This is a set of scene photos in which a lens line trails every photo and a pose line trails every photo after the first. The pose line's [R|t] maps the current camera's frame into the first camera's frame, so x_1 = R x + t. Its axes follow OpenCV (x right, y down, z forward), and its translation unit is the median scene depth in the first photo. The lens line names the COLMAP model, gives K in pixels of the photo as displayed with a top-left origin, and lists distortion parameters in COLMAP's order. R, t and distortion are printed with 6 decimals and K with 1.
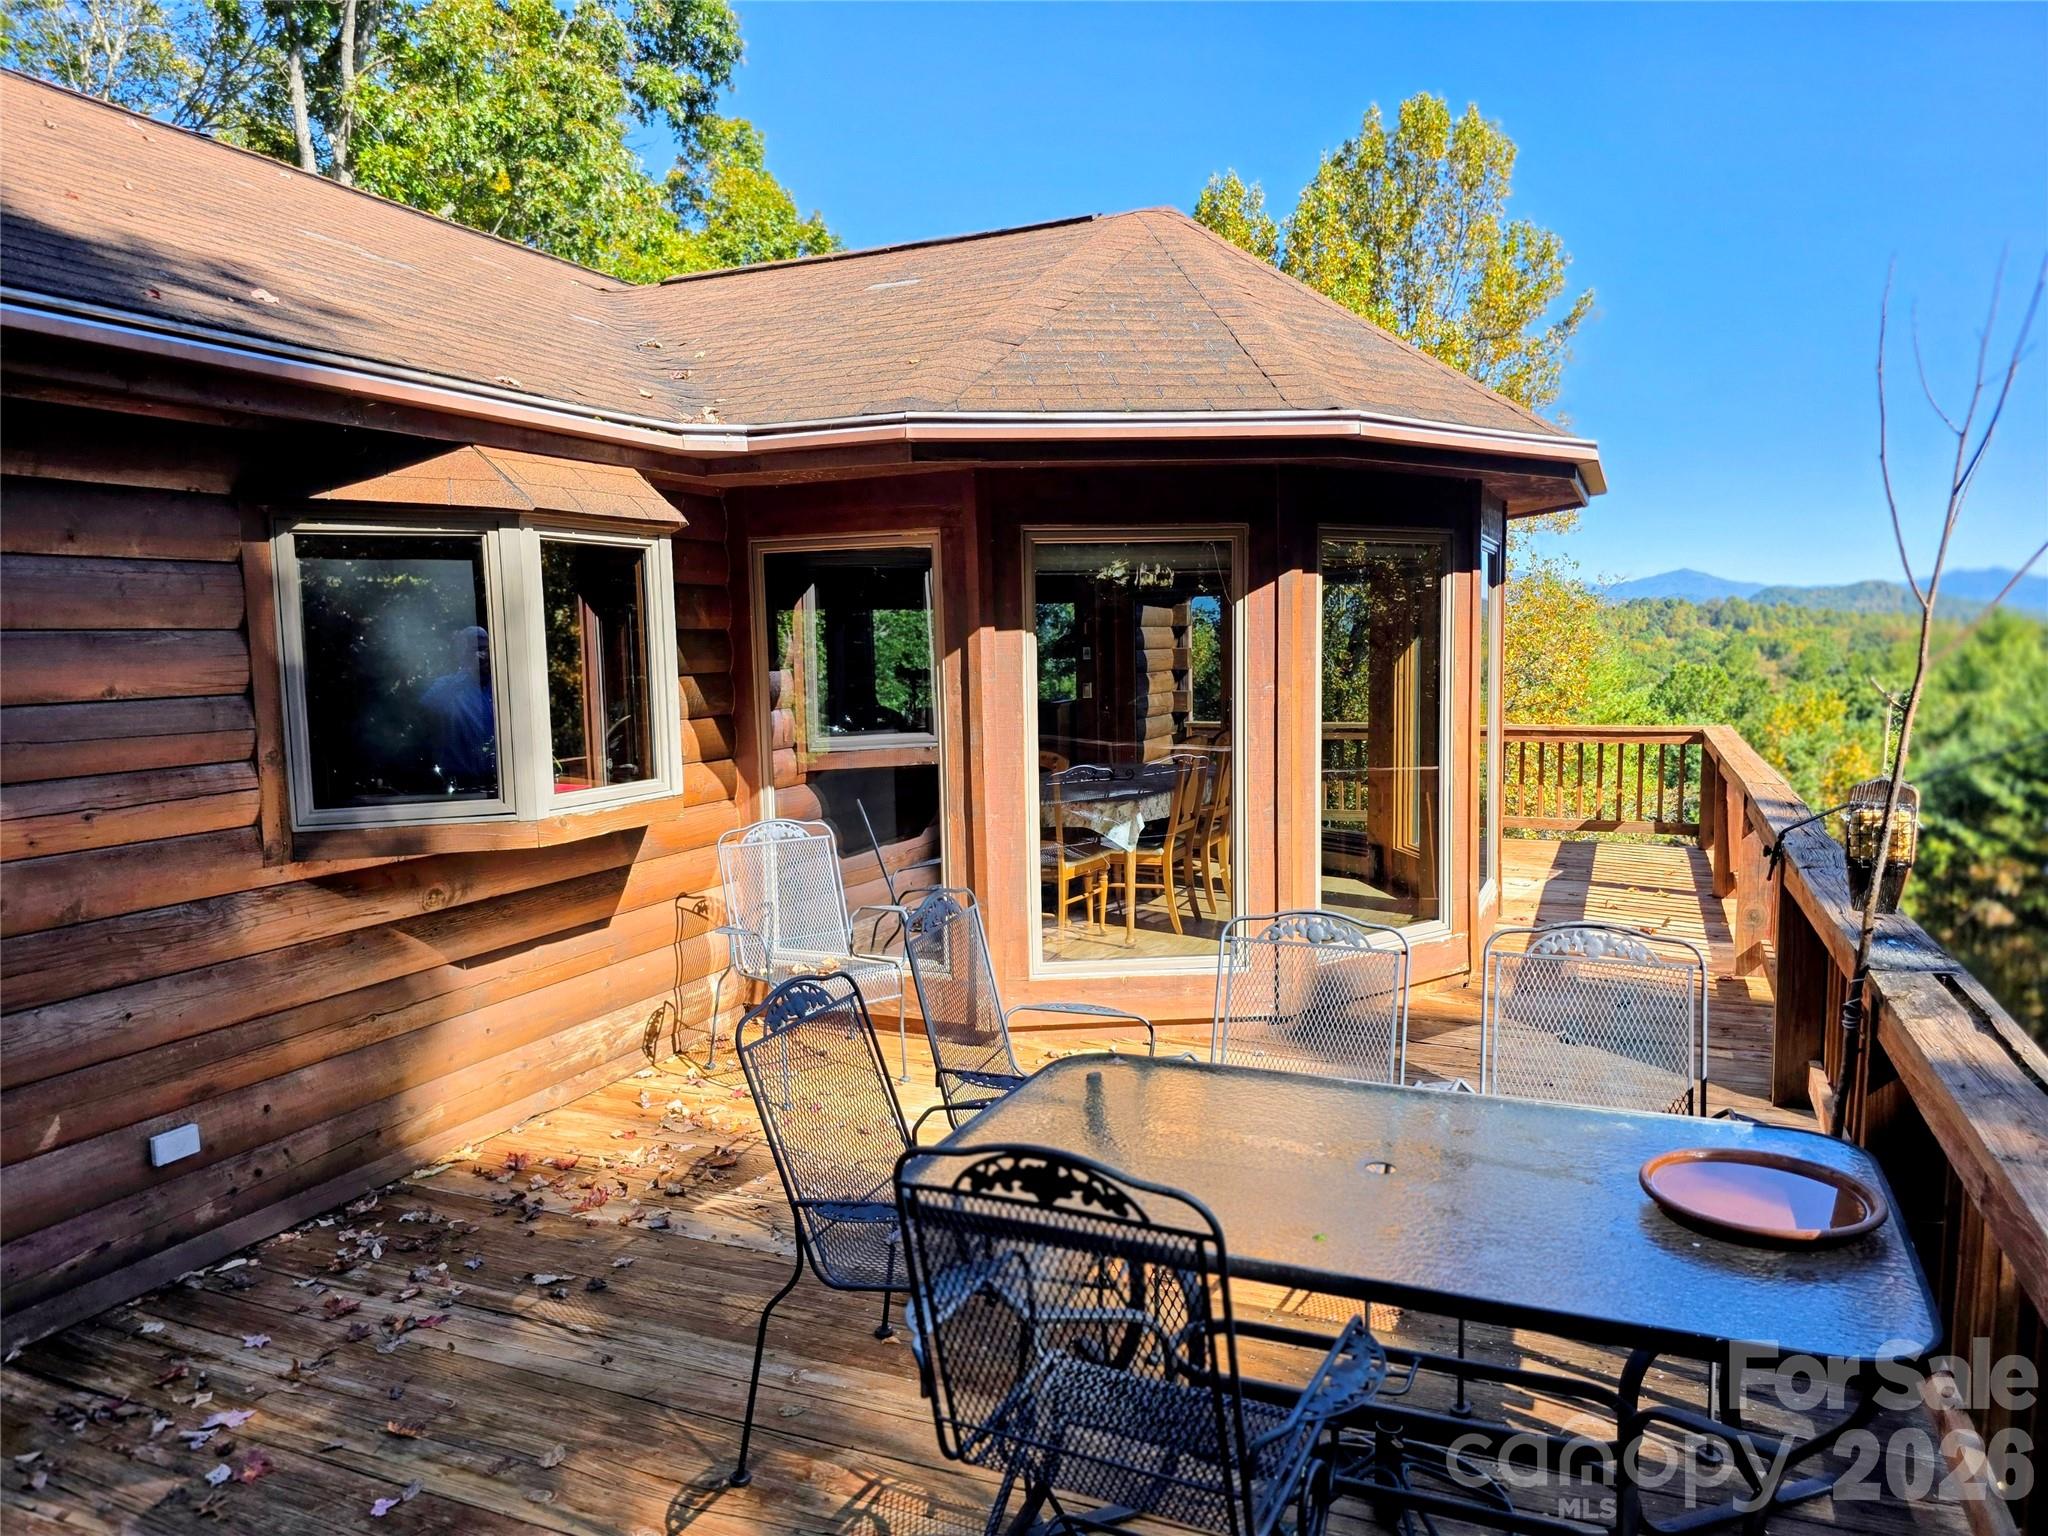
lens RADIAL K [[1379.7, 0, 1024.0], [0, 1379.7, 768.0], [0, 0, 1]] dist [0.076124, -0.093107]
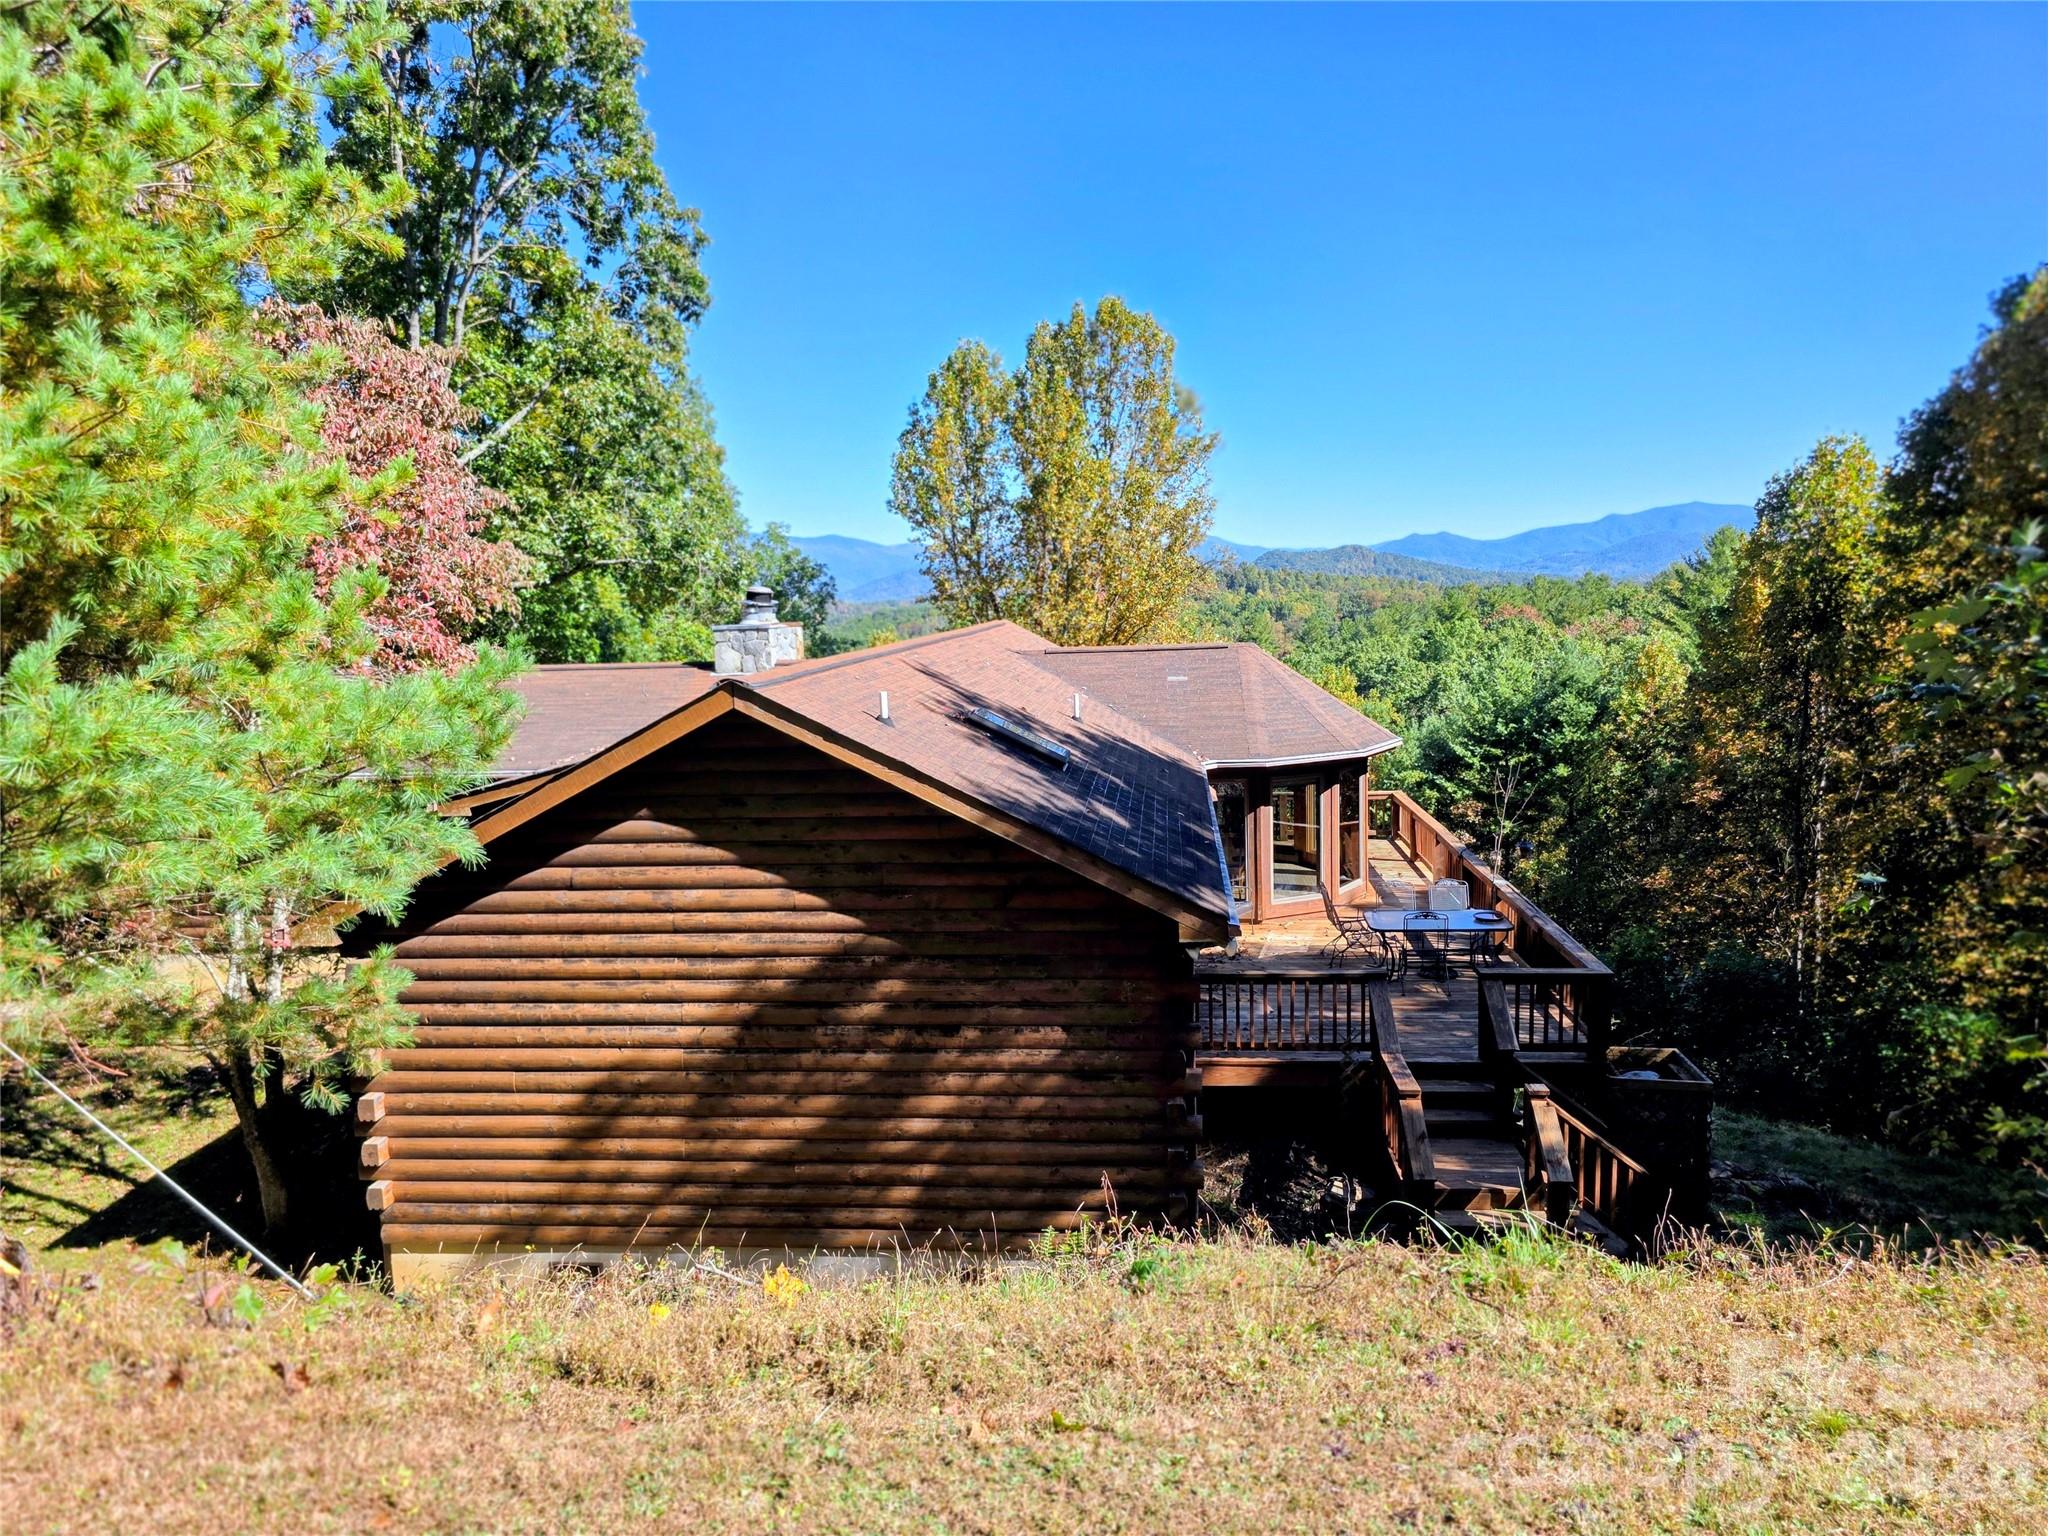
lens RADIAL K [[1379.7, 0, 1024.0], [0, 1379.7, 768.0], [0, 0, 1]] dist [0.076124, -0.093107]
pose [[0.951170, -0.052083, 0.304243, -0.180087], [0.043691, 0.998455, 0.034330, -0.037314], [-0.305561, -0.019361, 0.951976, -0.235009]]
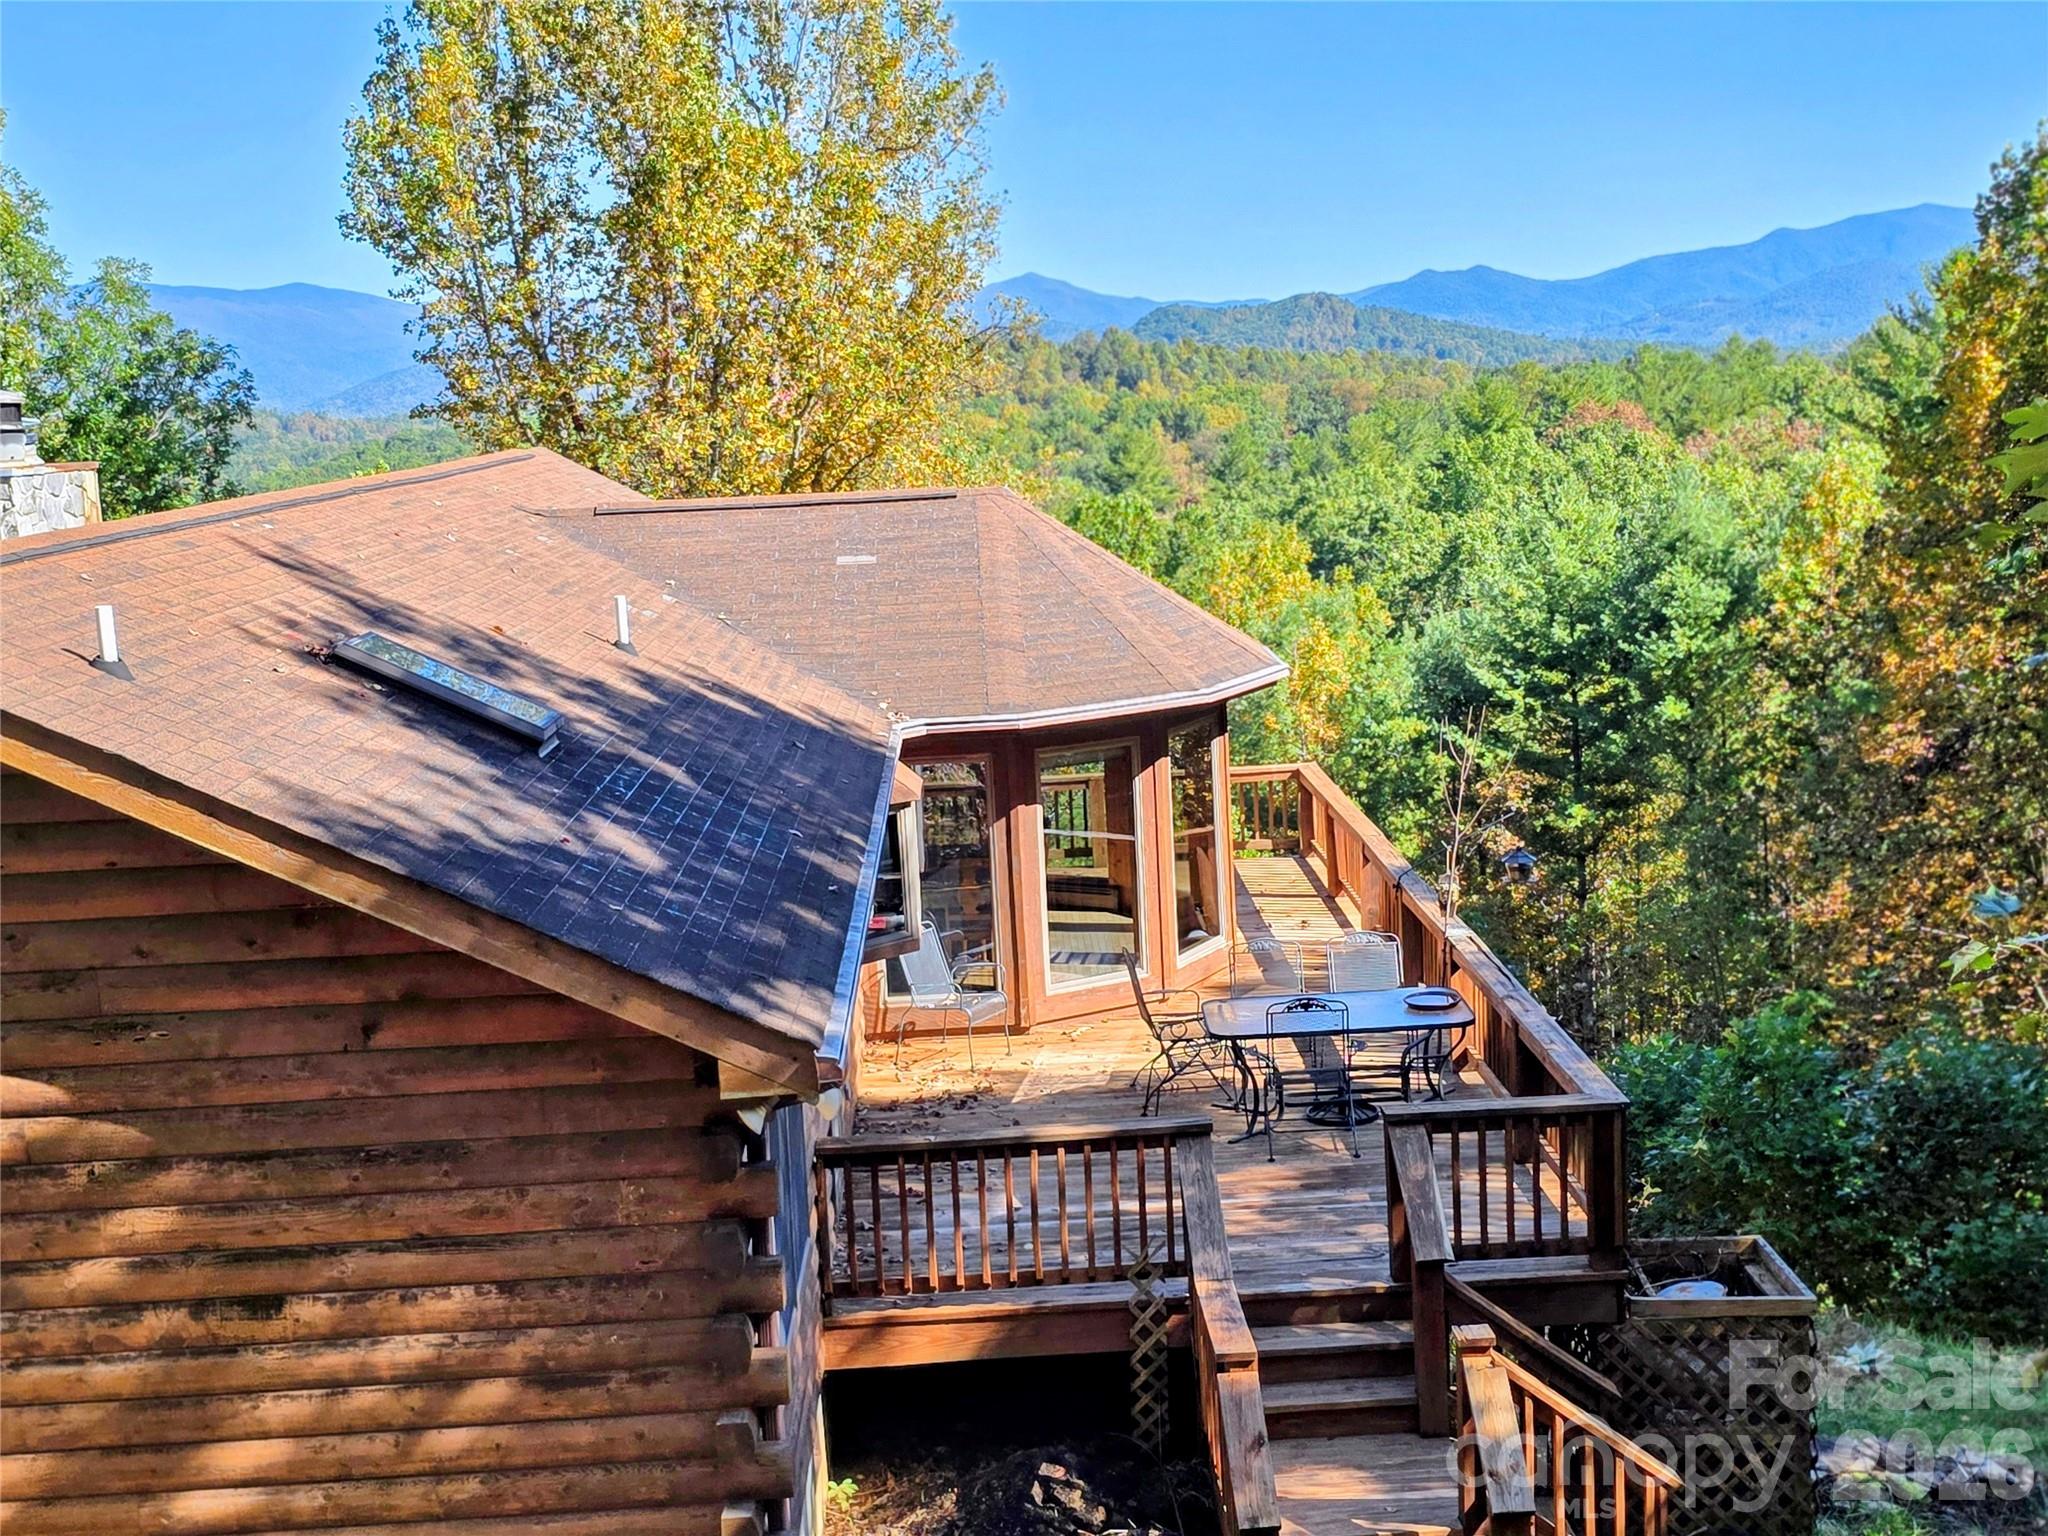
lens RADIAL K [[2654.6, 0, 1052.1], [0, 2654.6, 771.9], [0, 0, 1]] dist [0.107237, -0.073046]
pose [[0.901888, -0.091107, 0.422252, -0.156568], [0.073495, 0.995617, 0.057840, -0.036981], [-0.425671, -0.021132, 0.904631, -0.234286]]
